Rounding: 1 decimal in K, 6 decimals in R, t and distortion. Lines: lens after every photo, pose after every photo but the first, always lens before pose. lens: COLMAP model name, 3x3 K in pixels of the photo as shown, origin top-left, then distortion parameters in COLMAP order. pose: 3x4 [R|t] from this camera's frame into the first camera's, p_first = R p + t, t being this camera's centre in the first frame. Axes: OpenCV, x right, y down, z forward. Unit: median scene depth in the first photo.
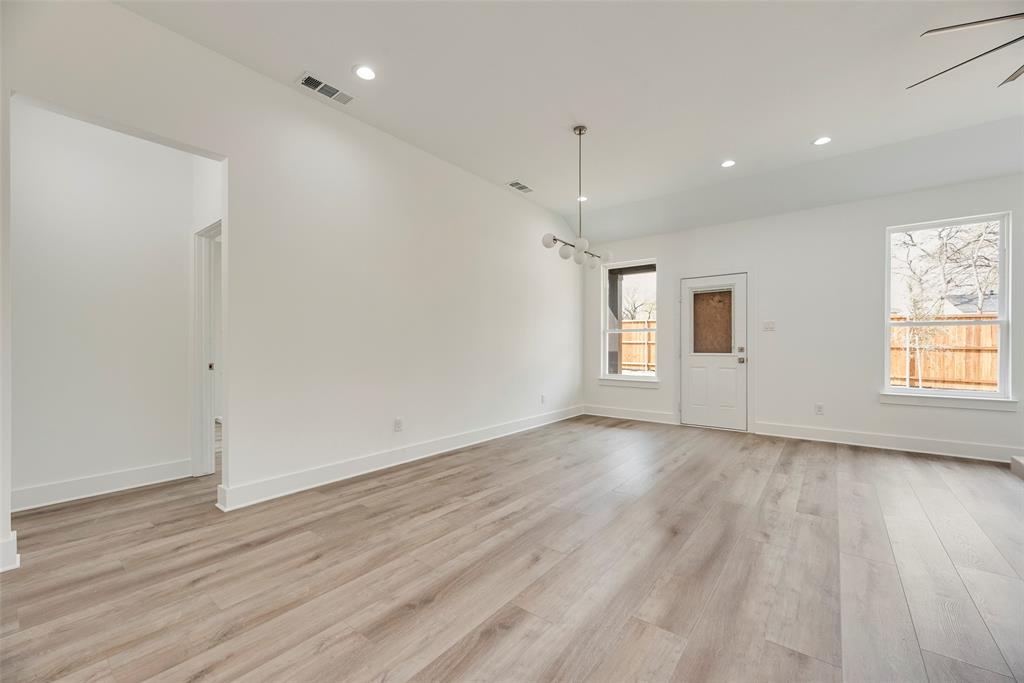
lens RADIAL K [[411.8, 0, 512.4], [0, 411.8, 347.2], [0, 0, 1]] dist [0.003651, -0.000604]
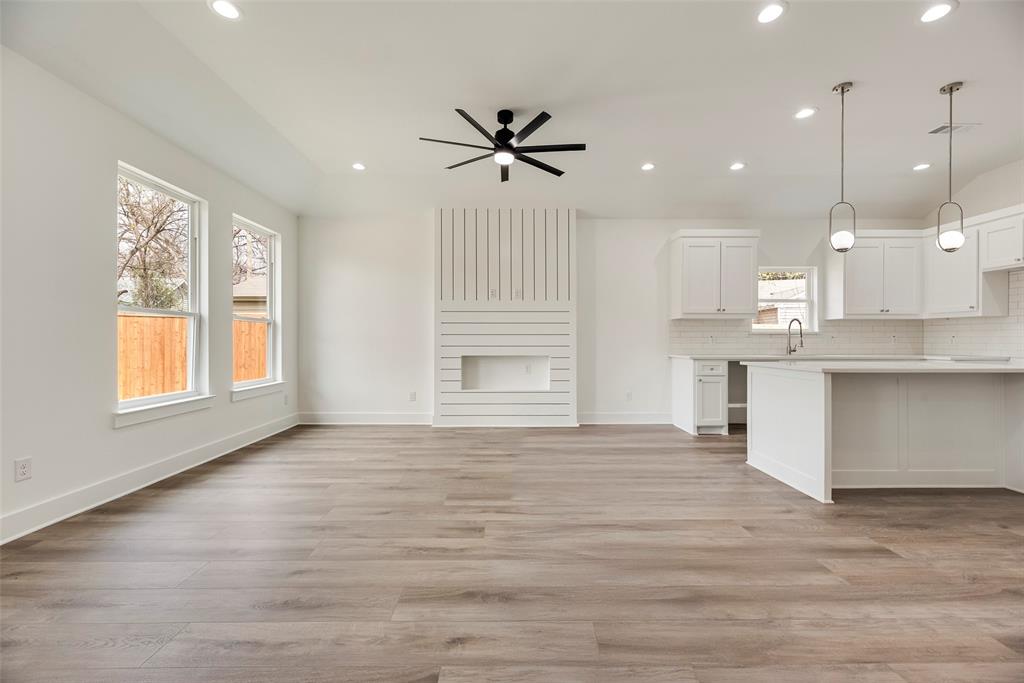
lens RADIAL K [[411.8, 0, 513.2], [0, 411.8, 340.3], [0, 0, 1]] dist [0.003651, -0.000604]
pose [[-0.626322, -0.000644, 0.779564, -0.001980], [0.002510, 0.999993, 0.002843, -0.003971], [-0.779560, 0.003738, -0.626316, 1.098585]]
